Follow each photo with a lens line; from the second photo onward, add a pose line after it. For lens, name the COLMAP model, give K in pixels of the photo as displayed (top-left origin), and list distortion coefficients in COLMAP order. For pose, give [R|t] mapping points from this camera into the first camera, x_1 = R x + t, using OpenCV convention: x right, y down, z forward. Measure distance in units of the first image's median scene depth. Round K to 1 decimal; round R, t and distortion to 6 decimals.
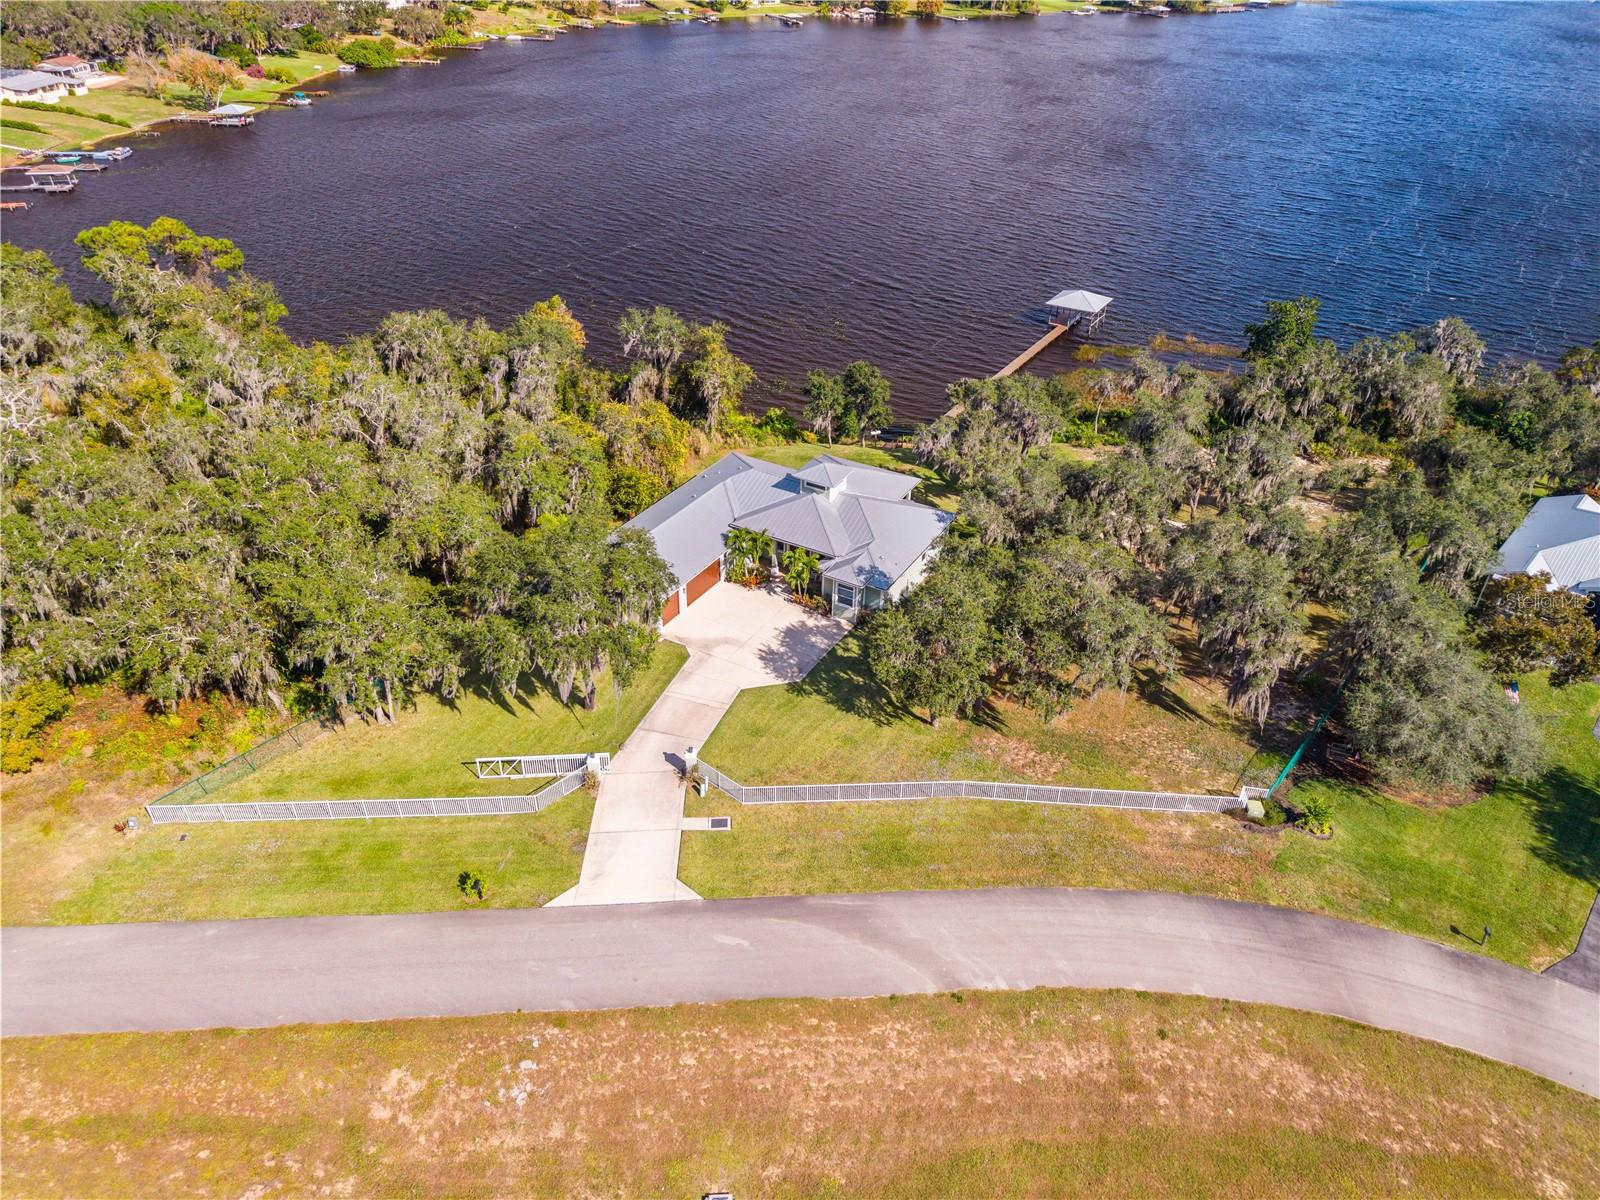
lens RADIAL K [[1091.4, 0, 793.2], [0, 1091.4, 604.4], [0, 0, 1]] dist [-0.001492, -0.005449]
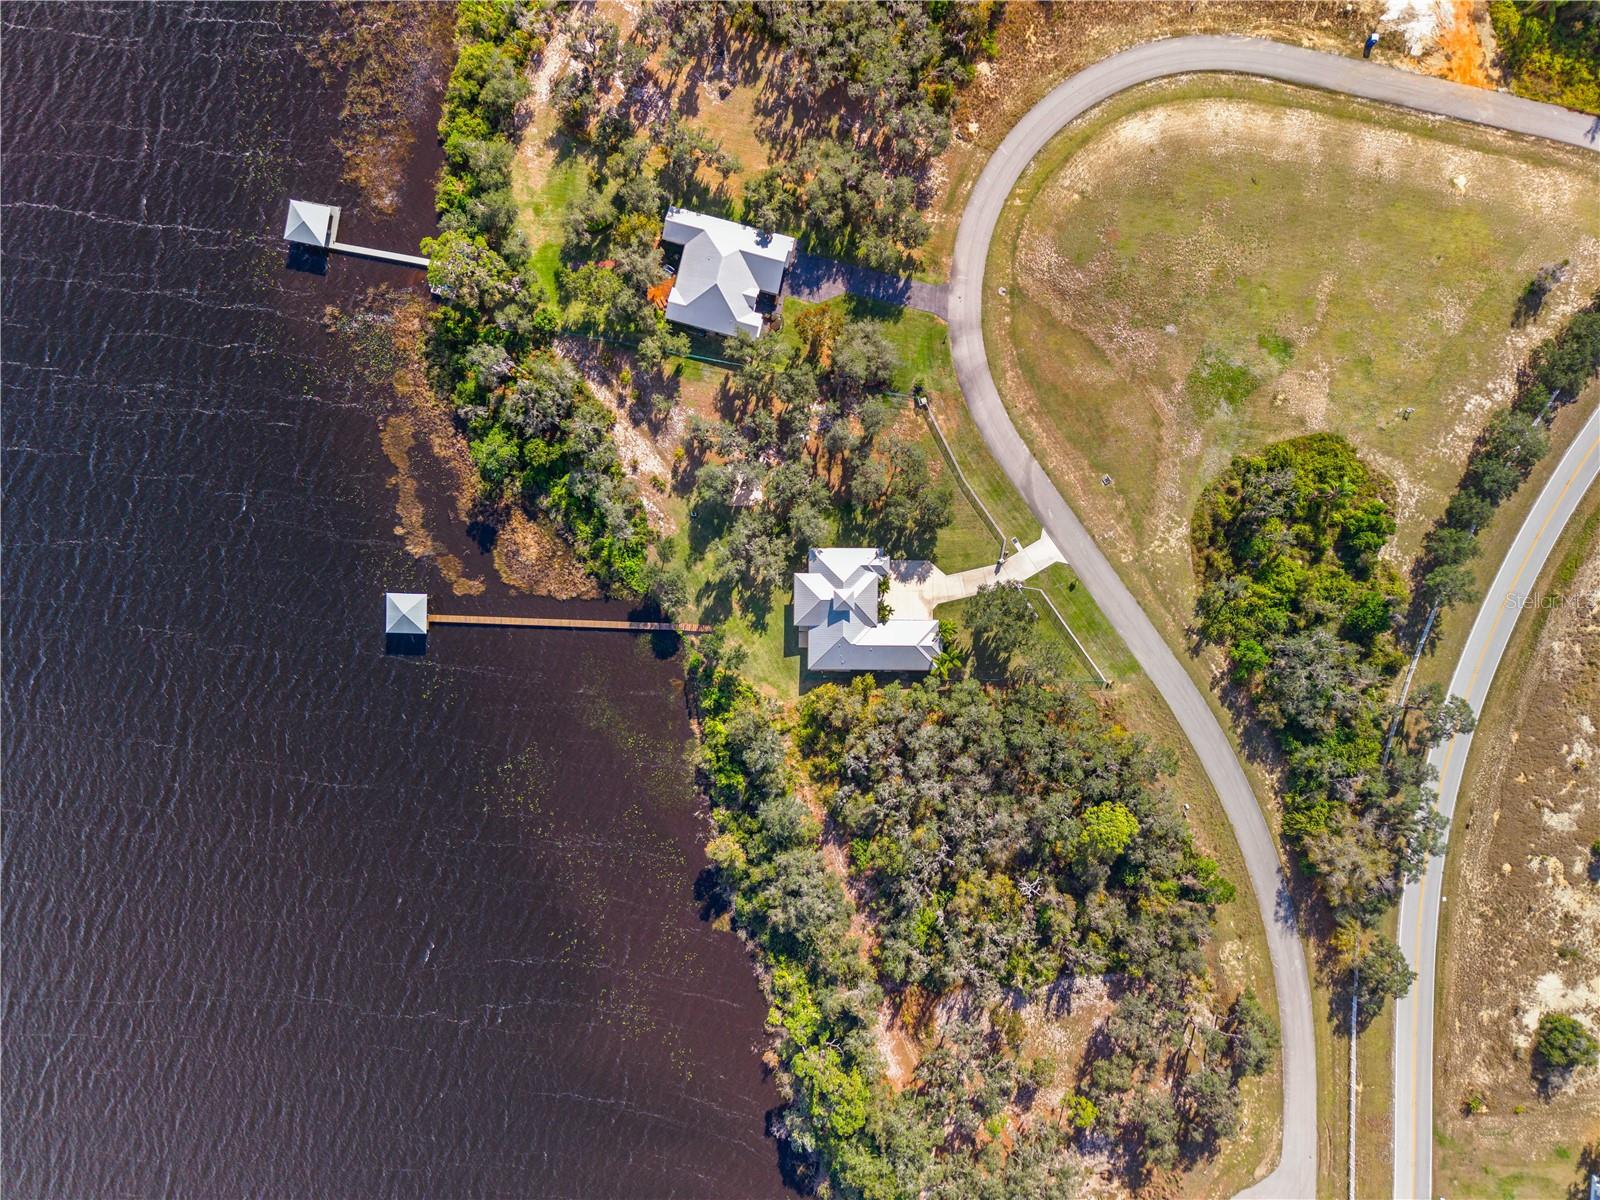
lens RADIAL K [[1103.6, 0, 800.0], [0, 1103.6, 600.0], [0, 0, 1]] dist [0.006394, -0.000727]
pose [[-0.497060, -0.866620, -0.043603, 0.196948], [0.419709, -0.284102, 0.862050, -2.398353], [-0.759457, 0.410190, 0.504944, -0.093669]]
